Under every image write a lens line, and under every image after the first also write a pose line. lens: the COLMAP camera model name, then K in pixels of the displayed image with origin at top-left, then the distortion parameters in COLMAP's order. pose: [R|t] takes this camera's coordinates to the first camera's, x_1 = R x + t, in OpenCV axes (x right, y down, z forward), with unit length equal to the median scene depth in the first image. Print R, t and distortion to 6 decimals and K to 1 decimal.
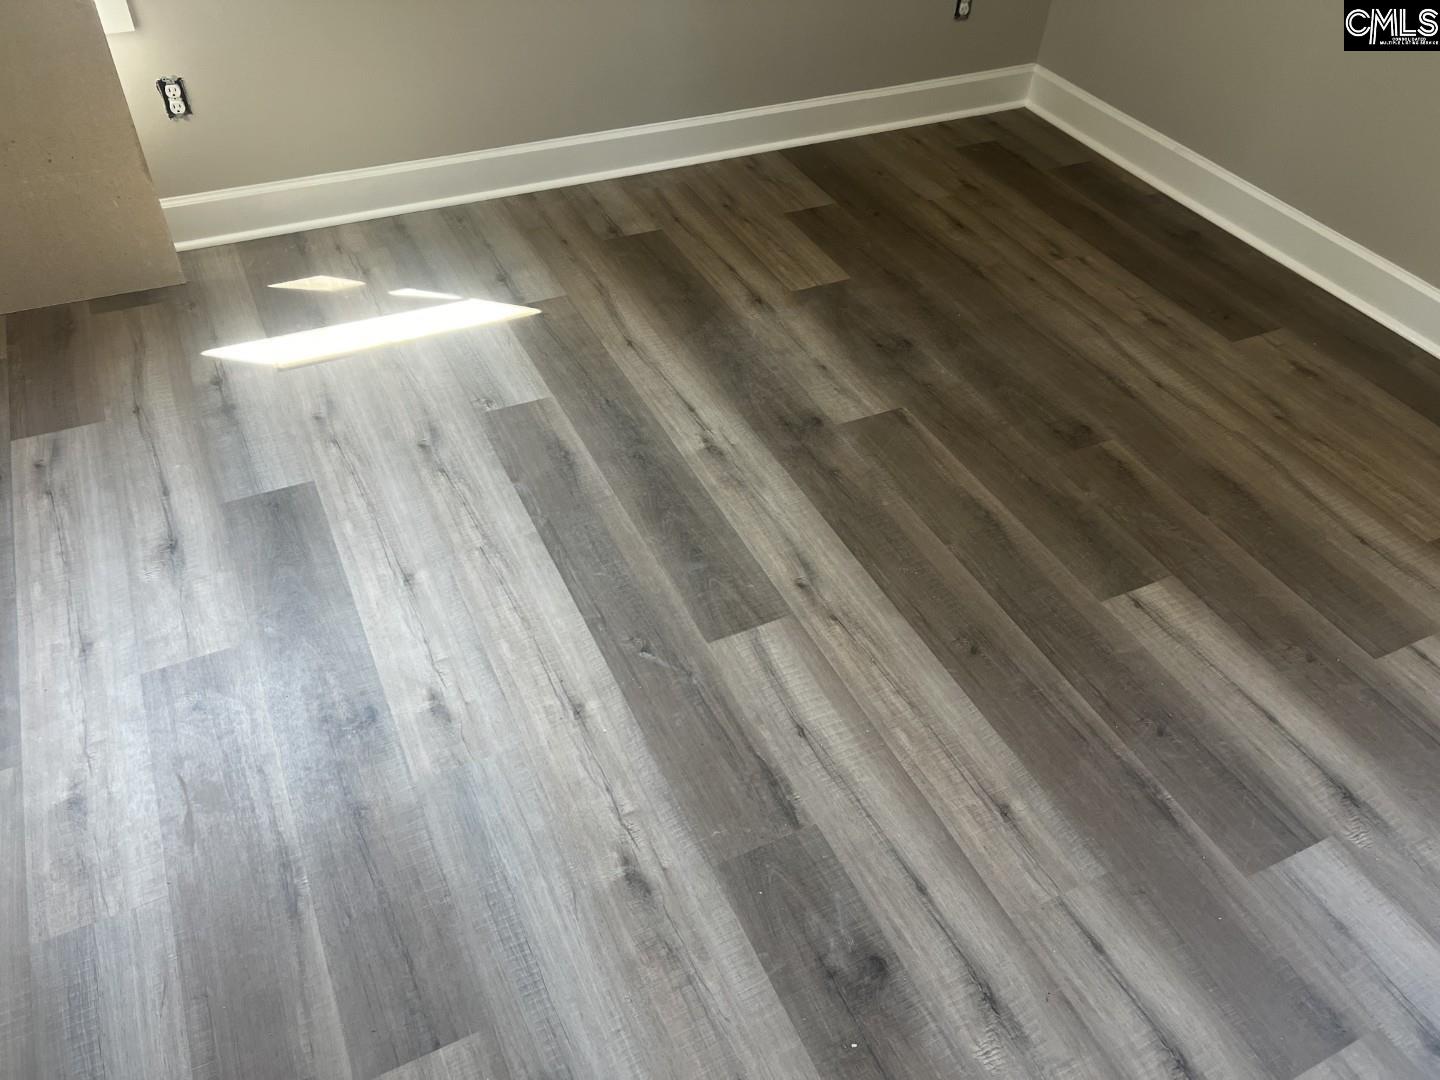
lens RADIAL K [[1090.4, 0, 720.2], [0, 1090.4, 549.4], [0, 0, 1]] dist [0.072395, -0.078965]
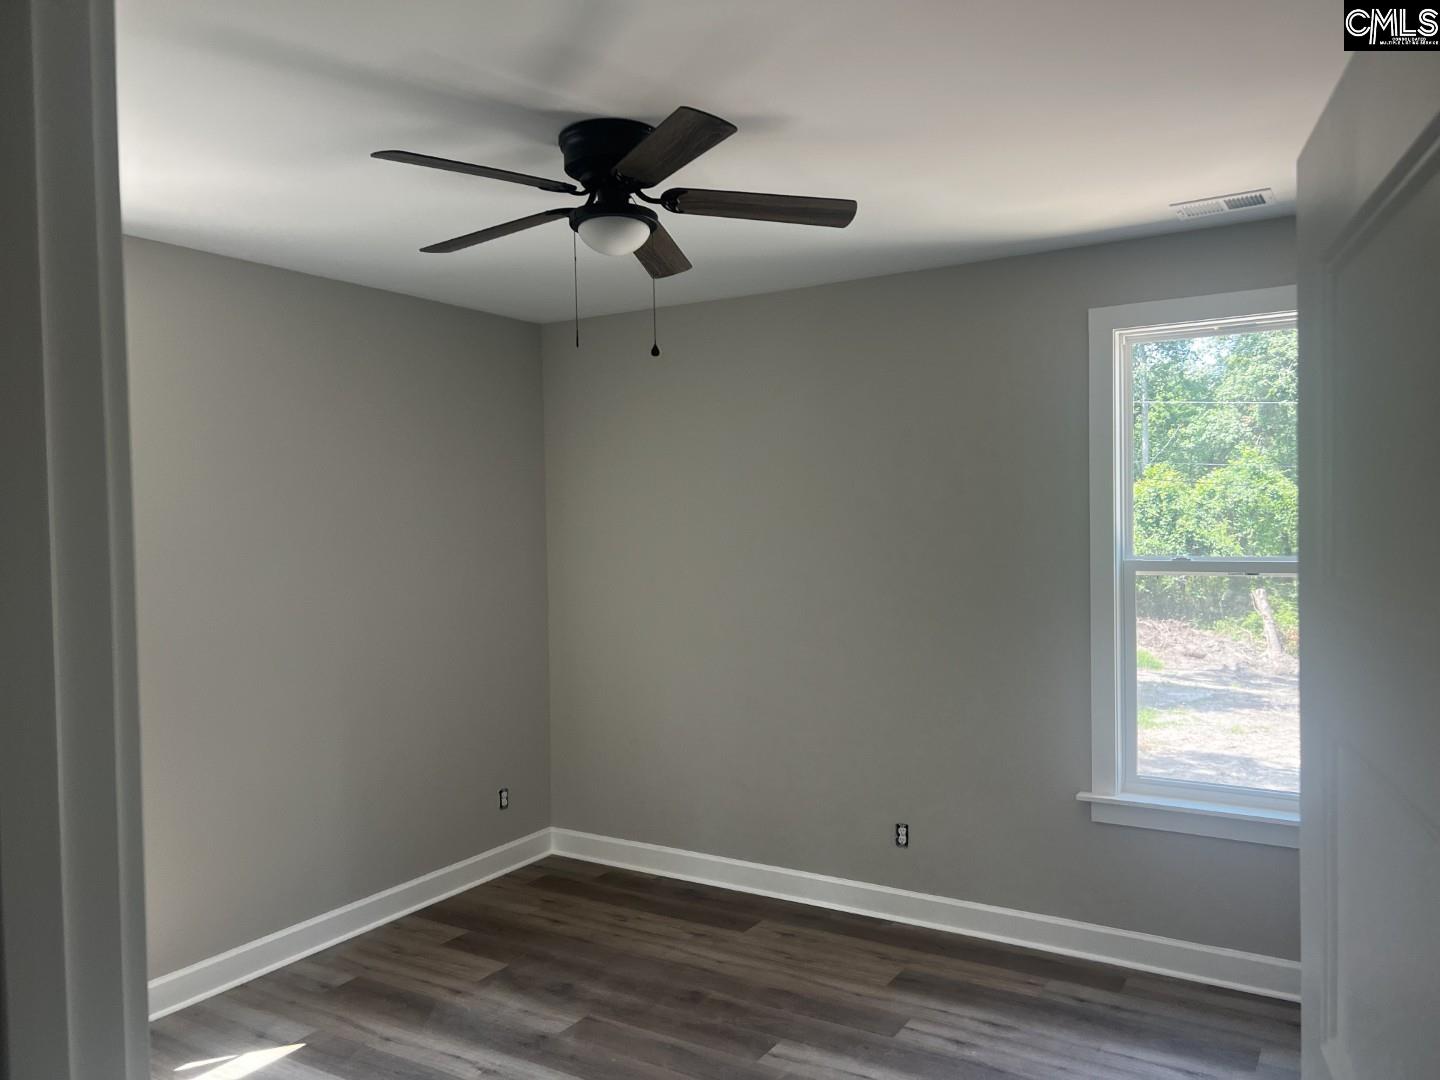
lens RADIAL K [[1090.4, 0, 723.6], [0, 1090.4, 537.9], [0, 0, 1]] dist [0.072395, -0.078965]
pose [[0.841202, -0.063009, 0.537037, -0.415413], [0.406784, 0.728076, -0.551754, 0.281623], [-0.356238, 0.682595, 0.638090, -0.458173]]
